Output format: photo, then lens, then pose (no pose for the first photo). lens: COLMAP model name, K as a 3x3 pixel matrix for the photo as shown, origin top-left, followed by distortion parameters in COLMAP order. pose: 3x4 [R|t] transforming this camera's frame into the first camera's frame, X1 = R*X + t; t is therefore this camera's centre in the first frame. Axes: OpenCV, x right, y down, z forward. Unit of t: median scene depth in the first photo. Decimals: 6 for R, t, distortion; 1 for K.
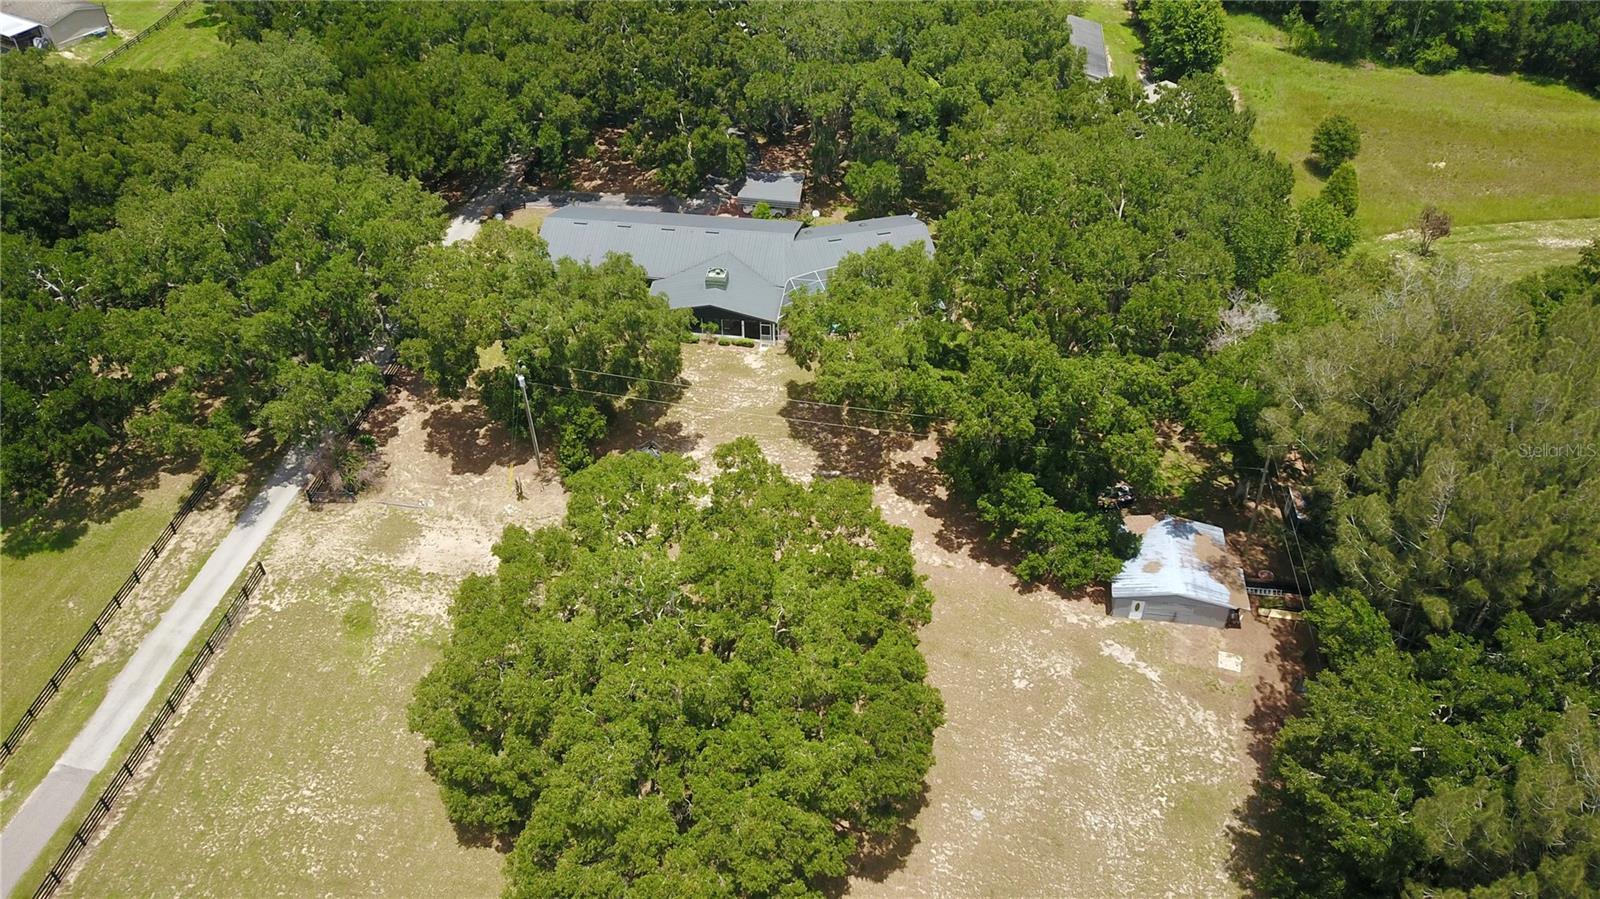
lens RADIAL K [[1231.5, 0, 797.1], [0, 1231.5, 448.3], [0, 0, 1]] dist [0.002396, -0.000214]
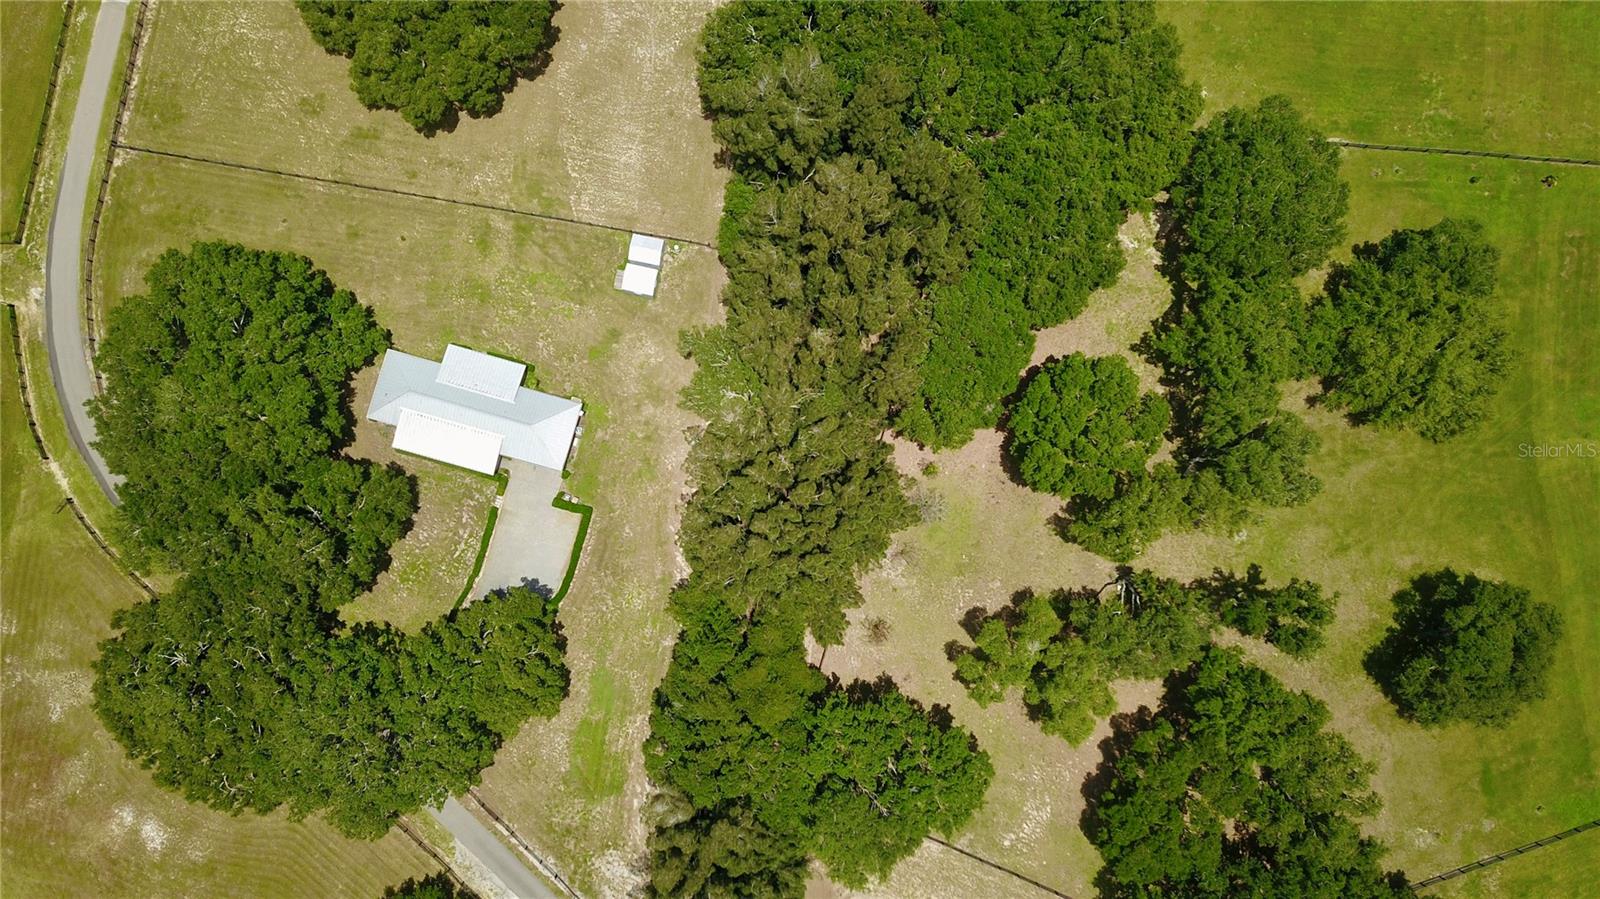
lens RADIAL K [[1231.5, 0, 799.5], [0, 1231.5, 447.2], [0, 0, 1]] dist [0.002396, -0.000214]
pose [[0.999365, 0.021736, 0.028221, 0.454802], [-0.035428, 0.688888, 0.724001, -0.719636], [-0.003704, -0.724542, 0.689221, -0.859694]]
